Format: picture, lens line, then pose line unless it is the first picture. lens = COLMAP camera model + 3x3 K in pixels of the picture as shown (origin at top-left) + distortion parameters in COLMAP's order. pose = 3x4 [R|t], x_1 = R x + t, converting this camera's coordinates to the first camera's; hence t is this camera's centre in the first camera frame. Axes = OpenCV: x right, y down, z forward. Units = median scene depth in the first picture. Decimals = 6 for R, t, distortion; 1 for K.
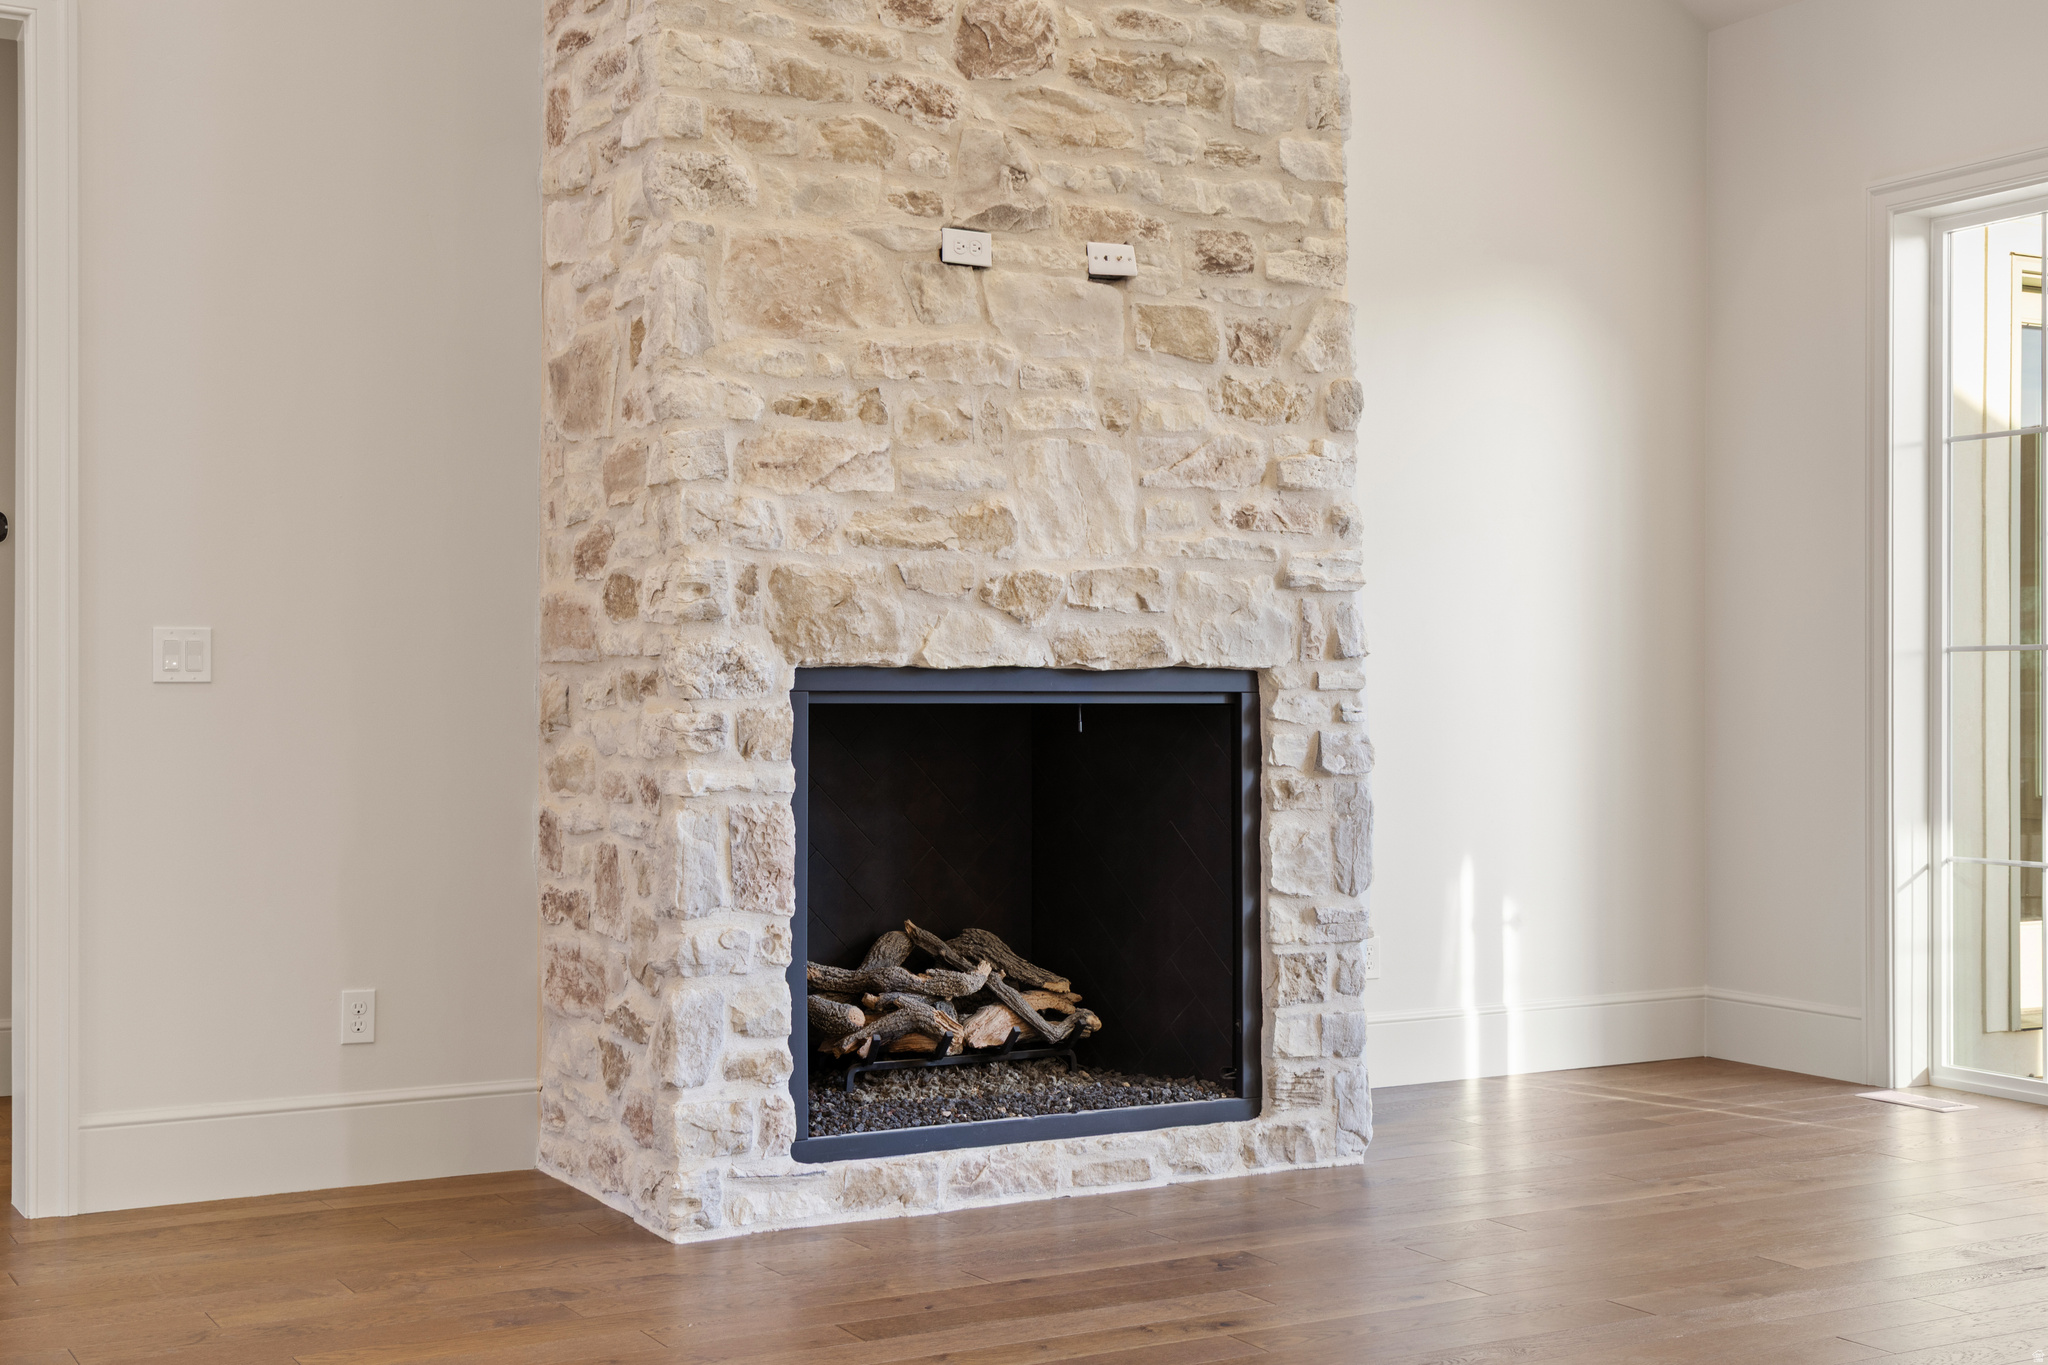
lens RADIAL K [[2434.8, 0, 1012.5], [0, 2434.8, 668.3], [0, 0, 1]] dist [0.031645, 0.000000]
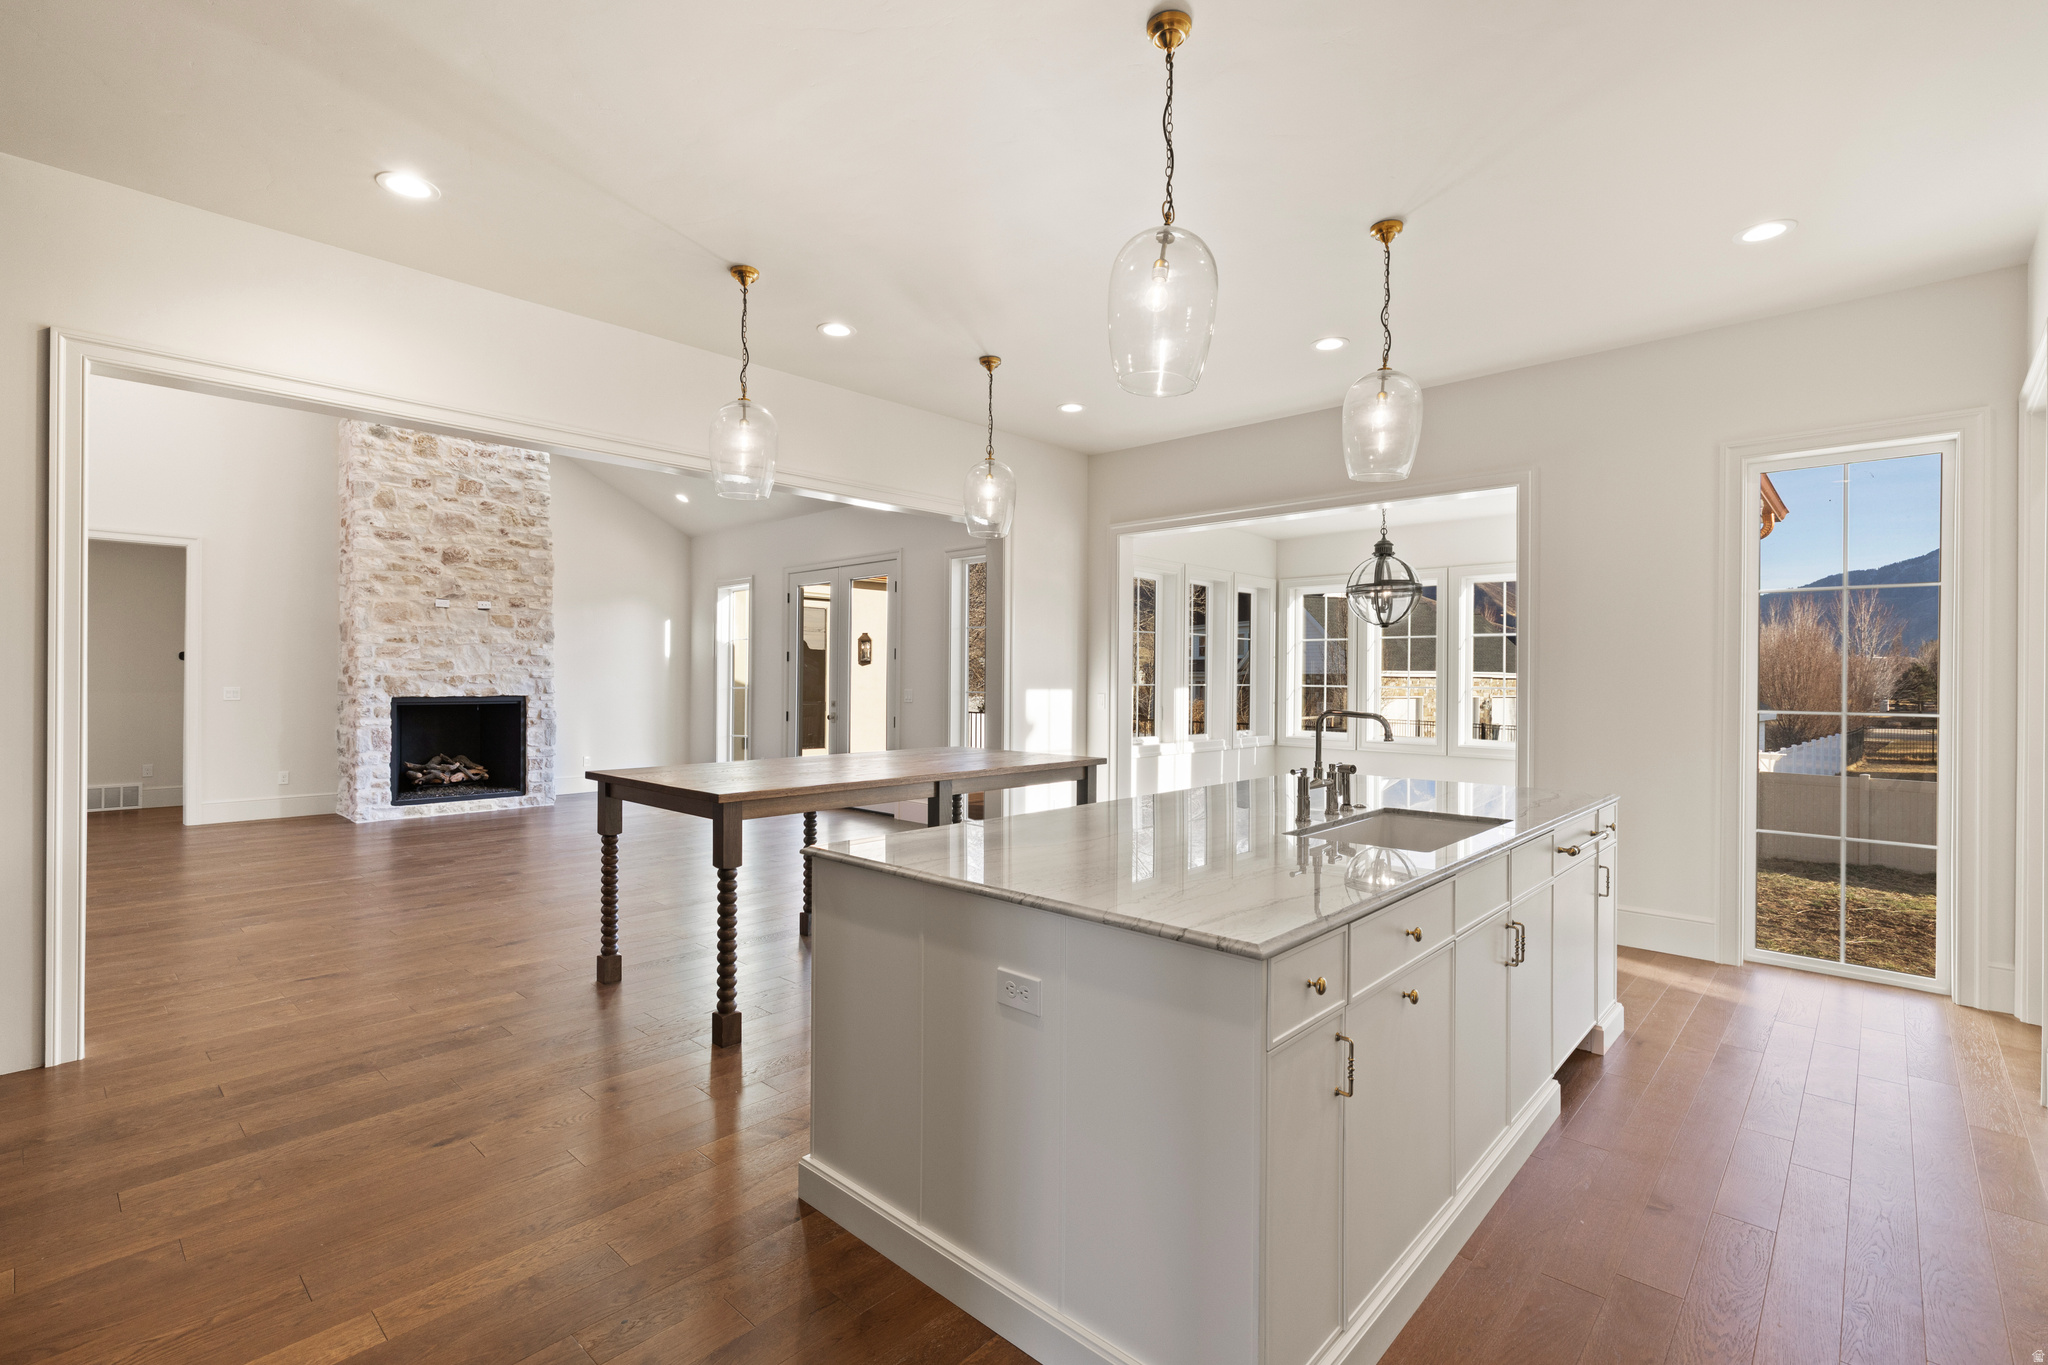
lens RADIAL K [[923.5, 0, 1025.0], [0, 923.5, 674.9], [0, 0, 1]] dist [-0.003951, 0.000932]
pose [[0.951346, 0.005425, 0.308078, 0.475248], [-0.008158, 0.999938, 0.007585, -0.061313], [-0.308018, -0.009729, 0.951331, -0.942963]]
